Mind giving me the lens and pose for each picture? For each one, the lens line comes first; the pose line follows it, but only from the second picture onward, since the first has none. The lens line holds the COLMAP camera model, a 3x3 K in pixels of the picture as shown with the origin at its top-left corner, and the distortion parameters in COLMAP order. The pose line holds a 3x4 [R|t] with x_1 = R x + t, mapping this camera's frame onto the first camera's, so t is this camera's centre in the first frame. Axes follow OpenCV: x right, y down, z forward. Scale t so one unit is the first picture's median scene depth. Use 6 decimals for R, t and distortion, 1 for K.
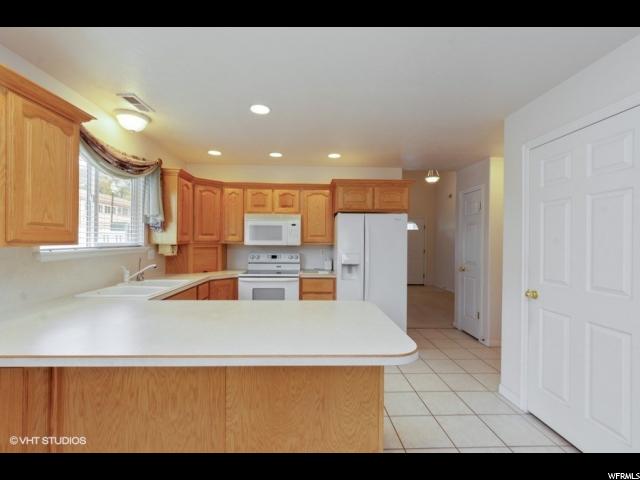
lens RADIAL K [[283.3, 0, 318.1], [0, 283.3, 243.2], [0, 0, 1]] dist [0.009898, -0.002007]
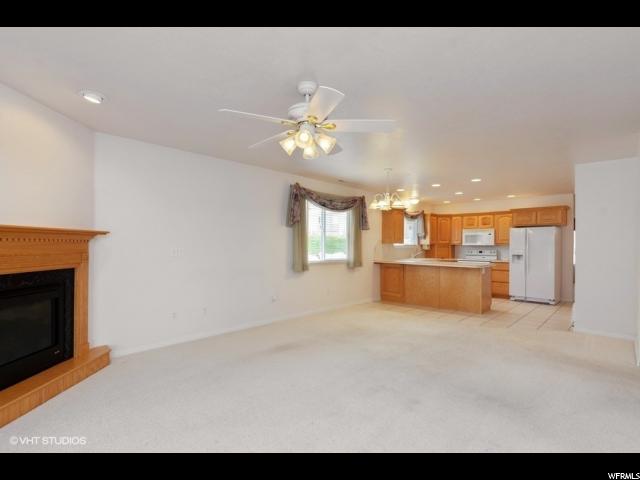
lens RADIAL K [[312.1, 0, 318.1], [0, 312.1, 245.8], [0, 0, 1]] dist [0.000503, -0.000302]
pose [[0.686388, -0.002467, -0.727232, 0.670151], [-0.004876, 0.999956, -0.007994, 0.034577], [0.727220, 0.009032, 0.686345, -1.296236]]
